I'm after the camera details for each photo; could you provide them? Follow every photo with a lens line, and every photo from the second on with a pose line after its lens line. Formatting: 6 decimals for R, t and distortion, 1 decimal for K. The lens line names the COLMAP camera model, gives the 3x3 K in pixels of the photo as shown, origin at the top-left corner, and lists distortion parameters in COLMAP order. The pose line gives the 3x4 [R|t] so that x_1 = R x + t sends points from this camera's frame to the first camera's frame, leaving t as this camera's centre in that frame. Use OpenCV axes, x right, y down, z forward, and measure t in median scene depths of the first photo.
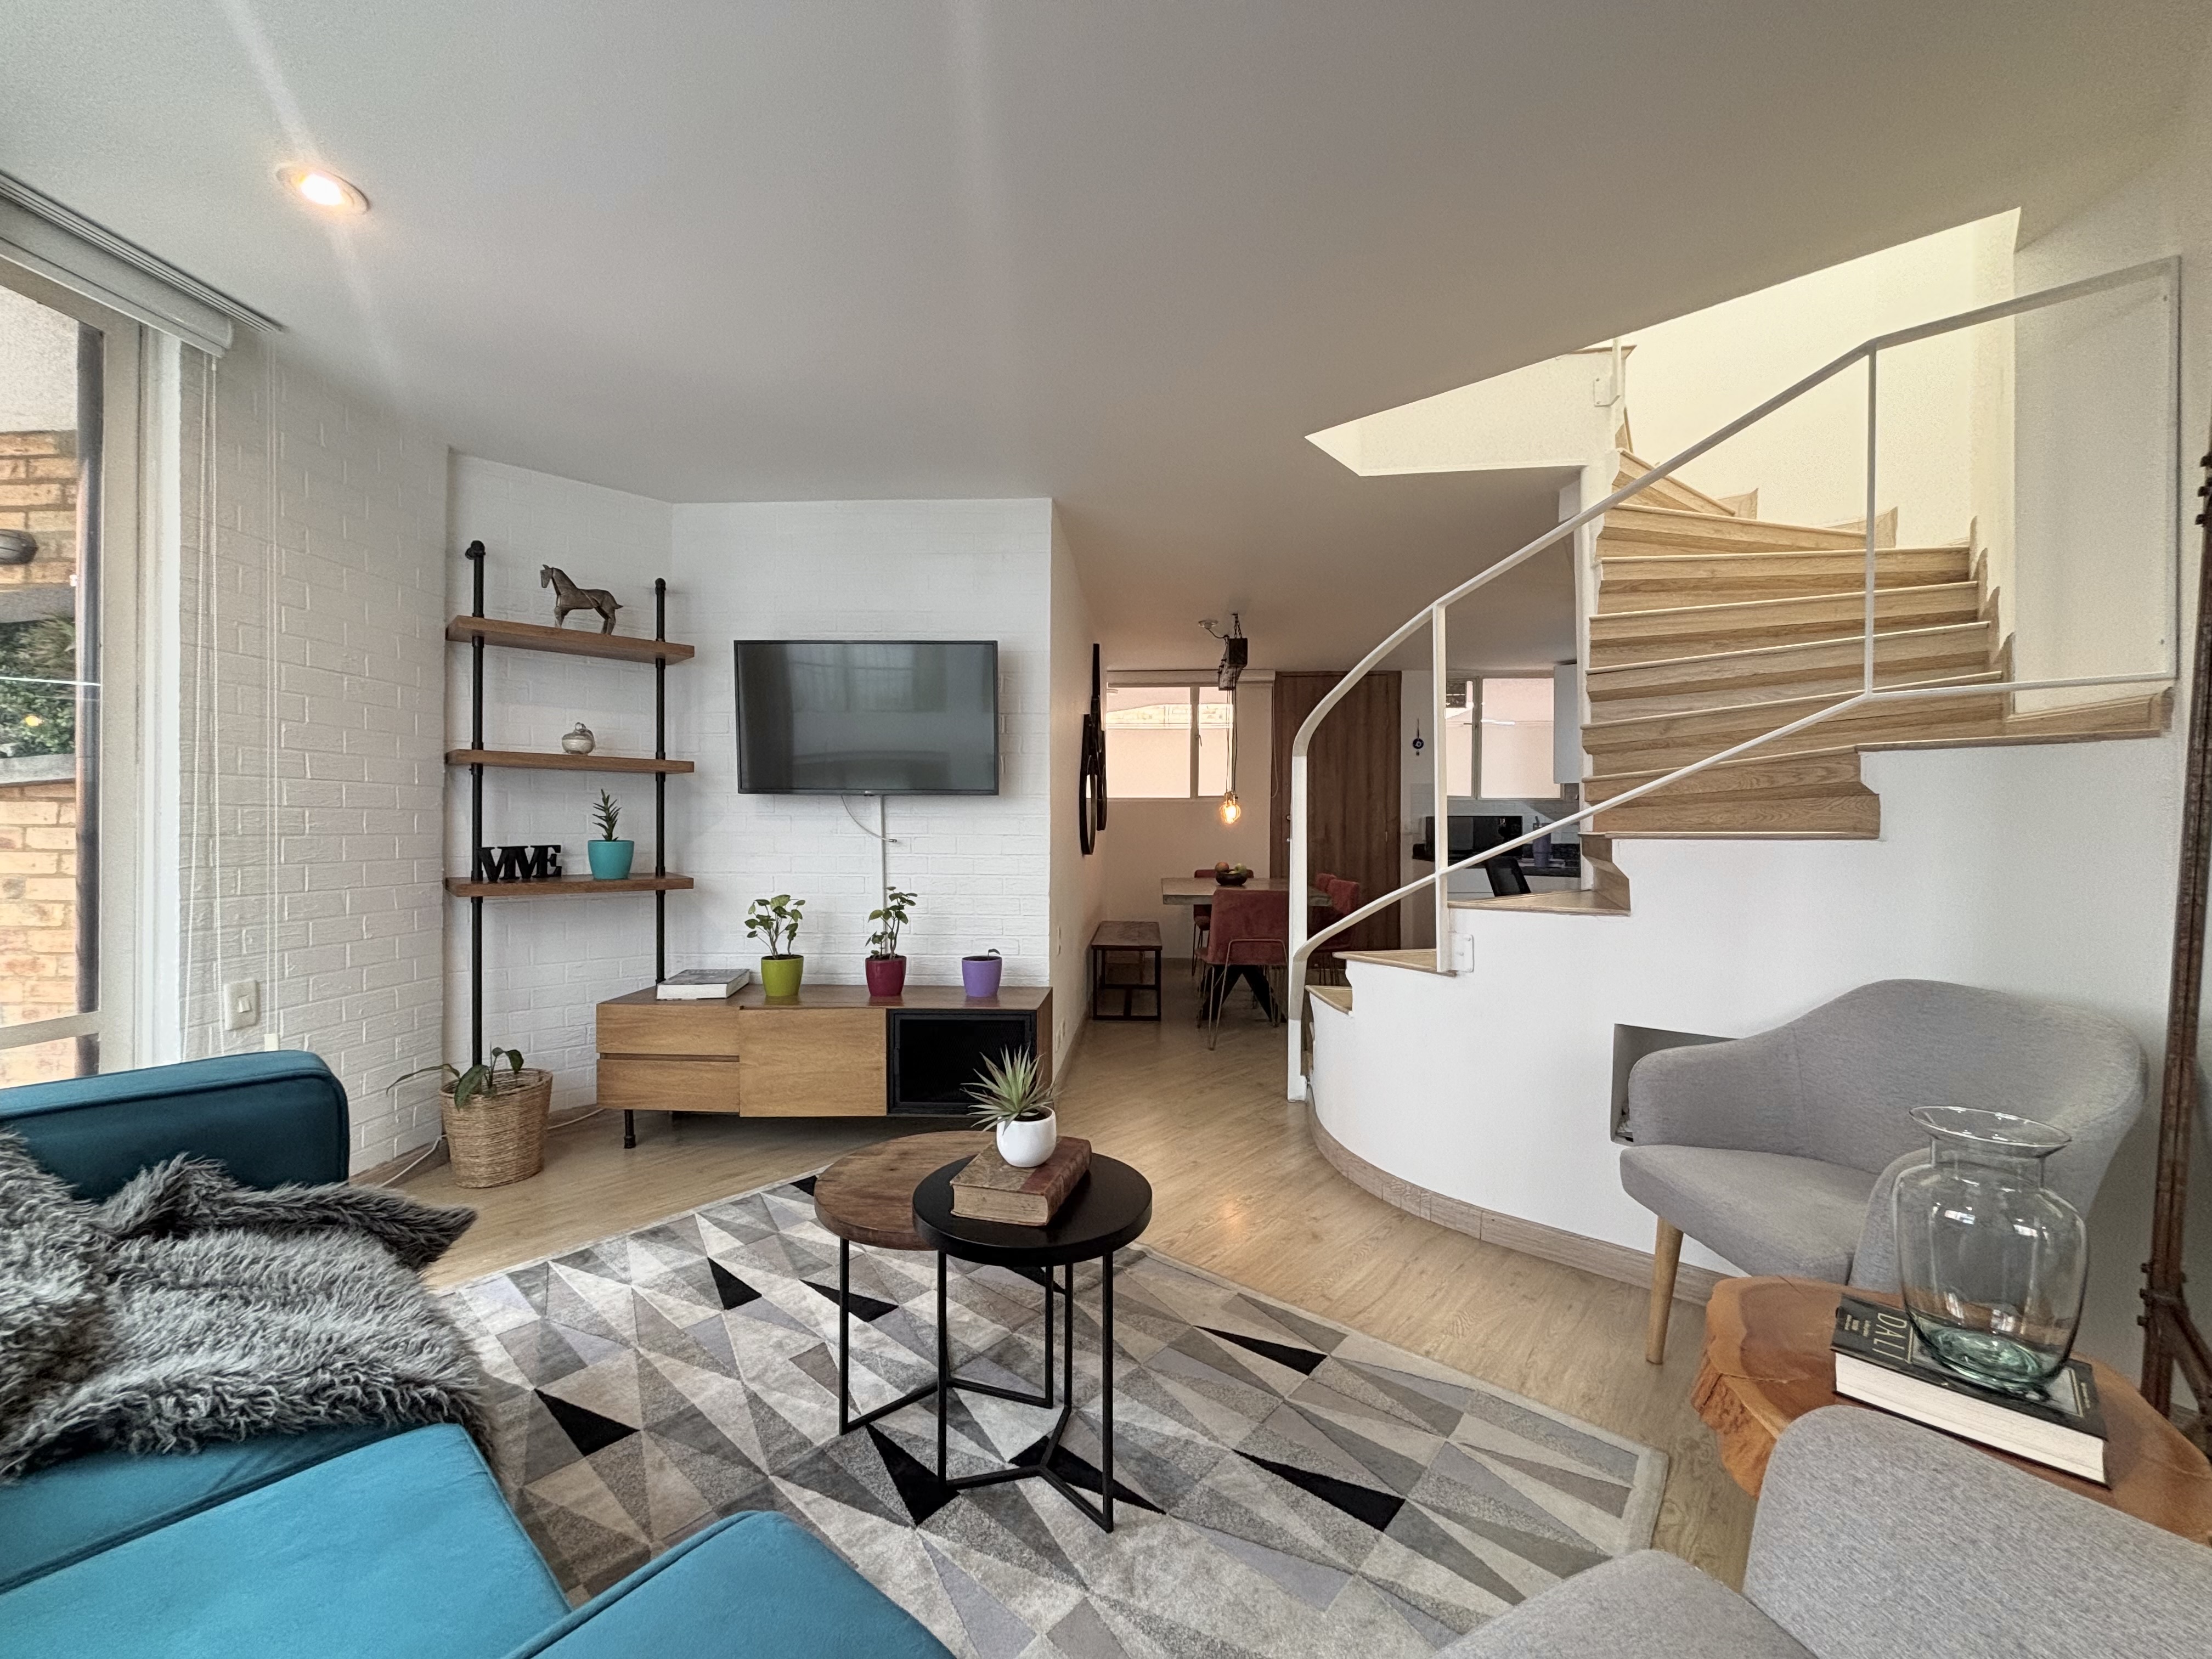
lens RADIAL K [[900.9, 0, 1107.7], [0, 900.9, 831.6], [0, 0, 1]] dist [0.007353, -0.000363]
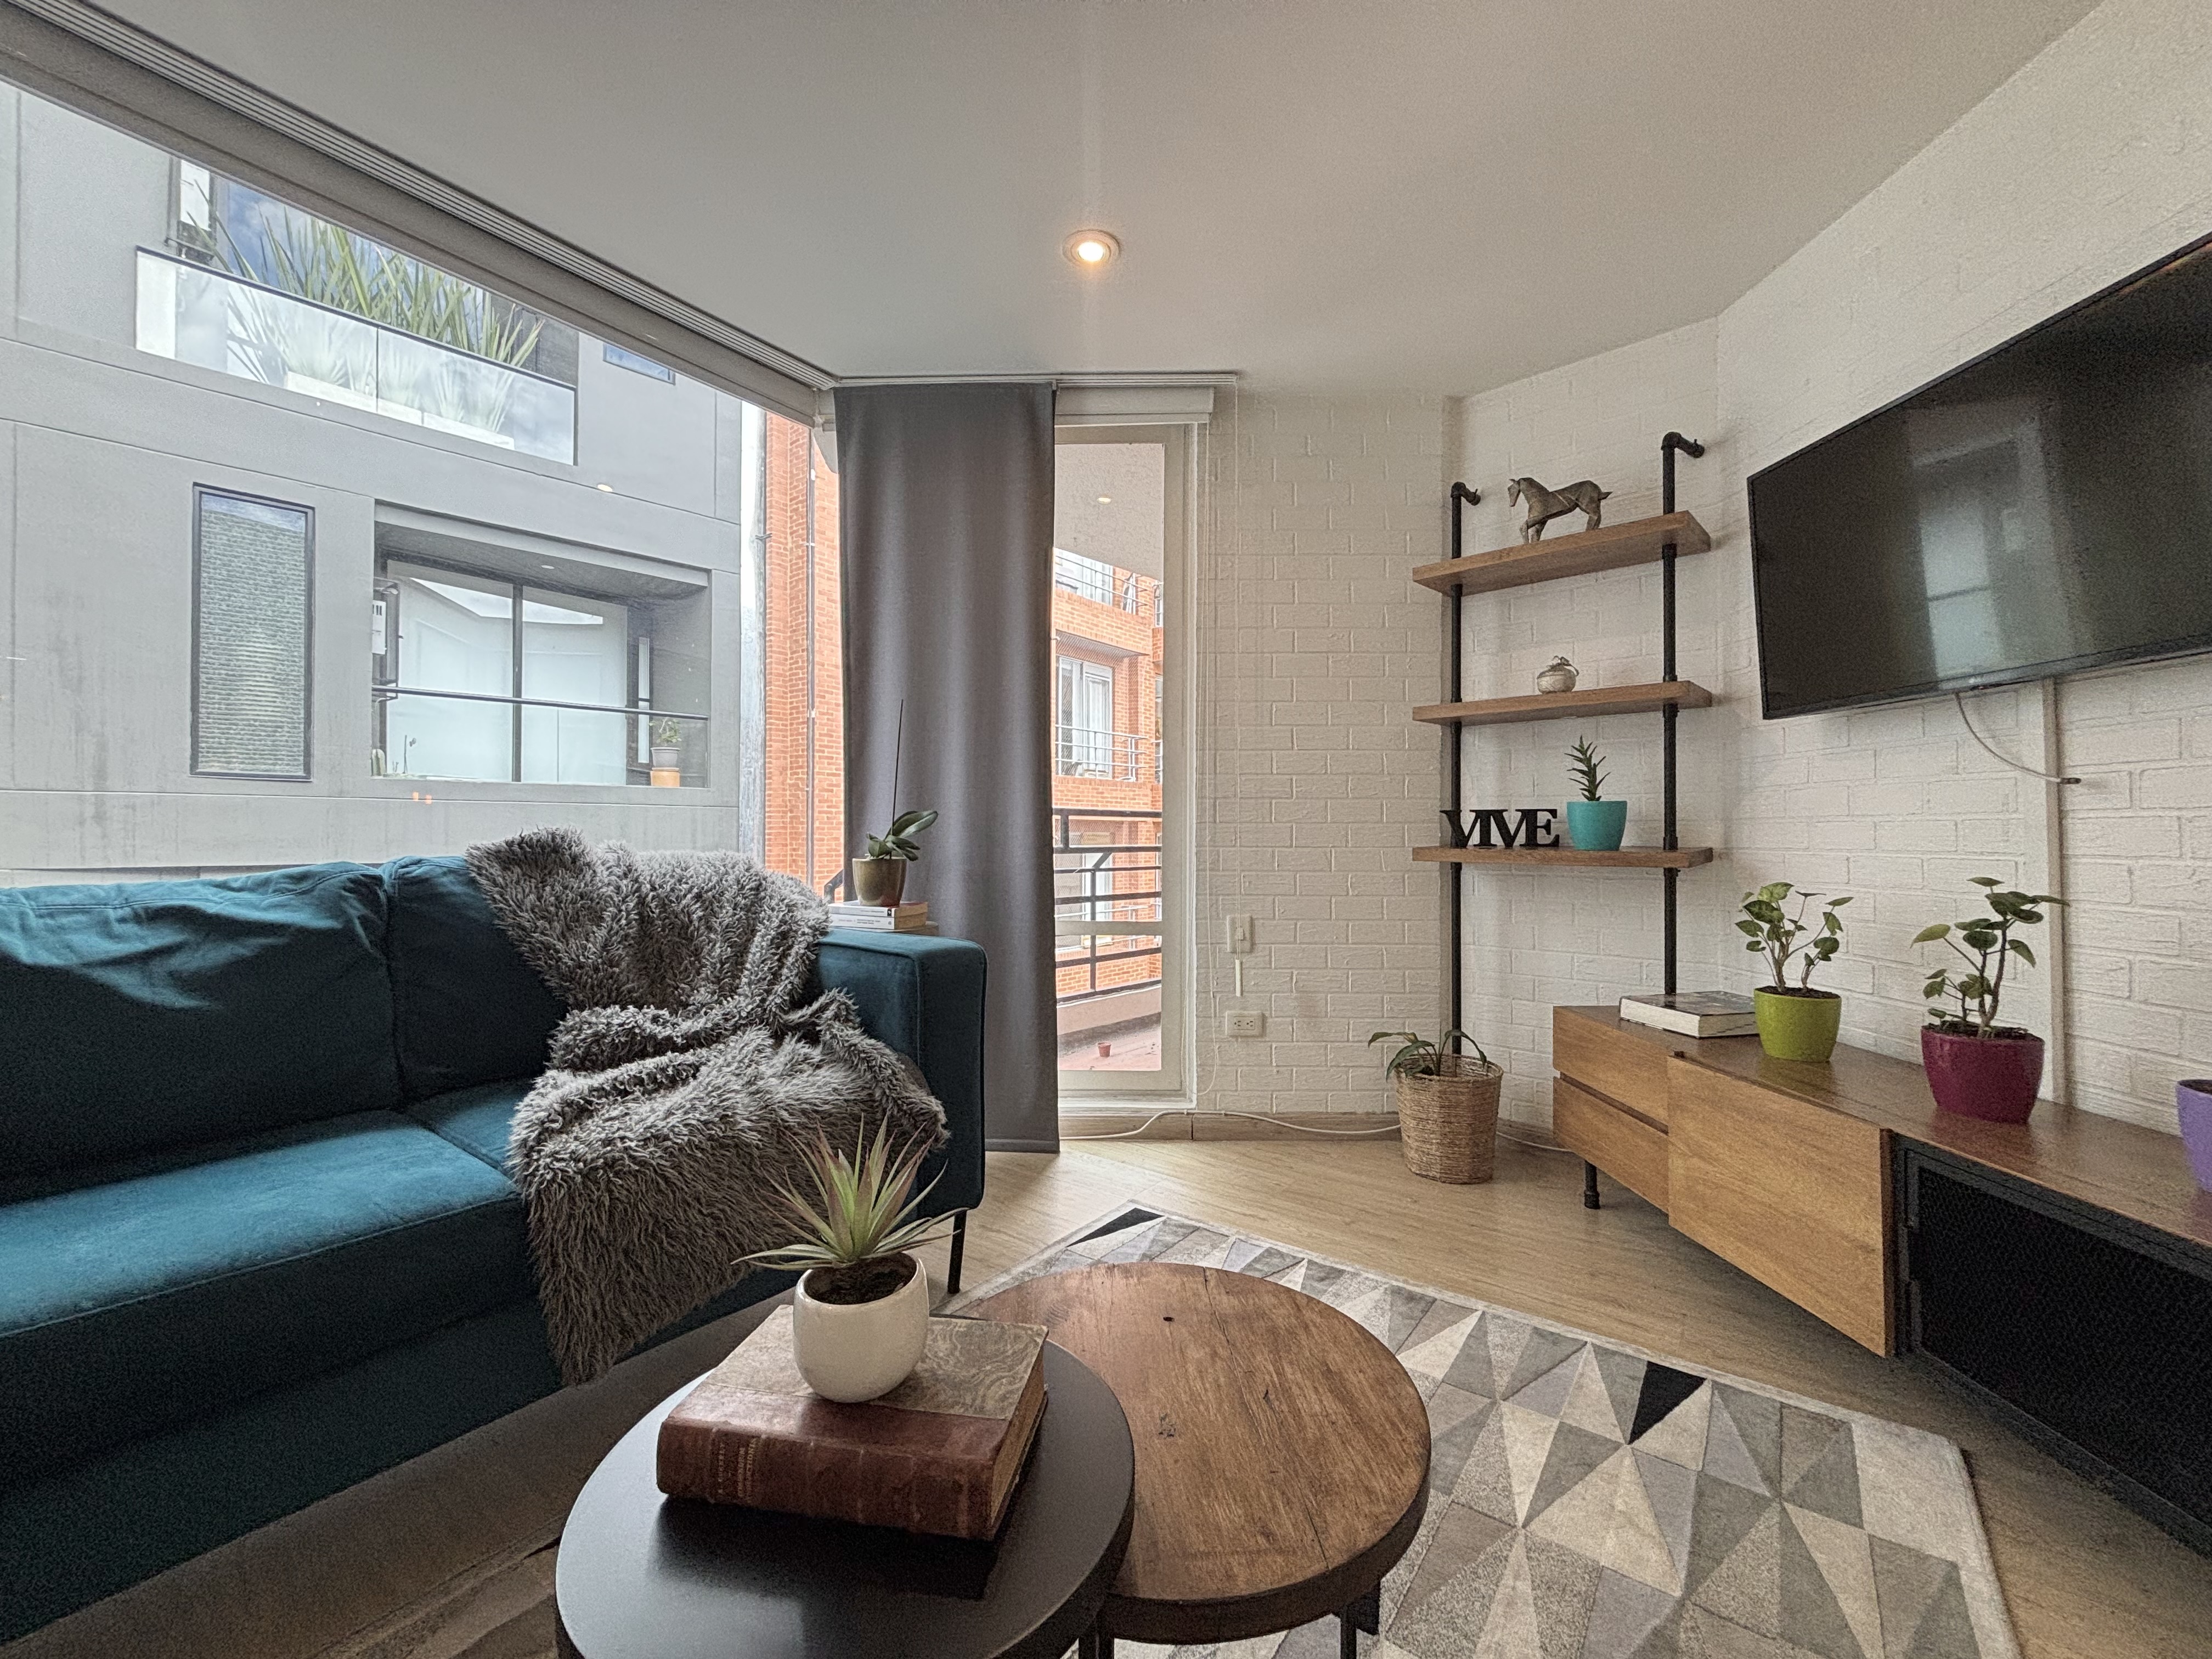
lens RADIAL K [[900.9, 0, 1107.8], [0, 900.9, 833.6], [0, 0, 1]] dist [0.007353, -0.000363]
pose [[0.075718, -0.006424, -0.997109, 0.189435], [-0.005911, 0.999959, -0.006891, 0.046419], [0.997112, 0.006416, 0.075677, 0.538458]]
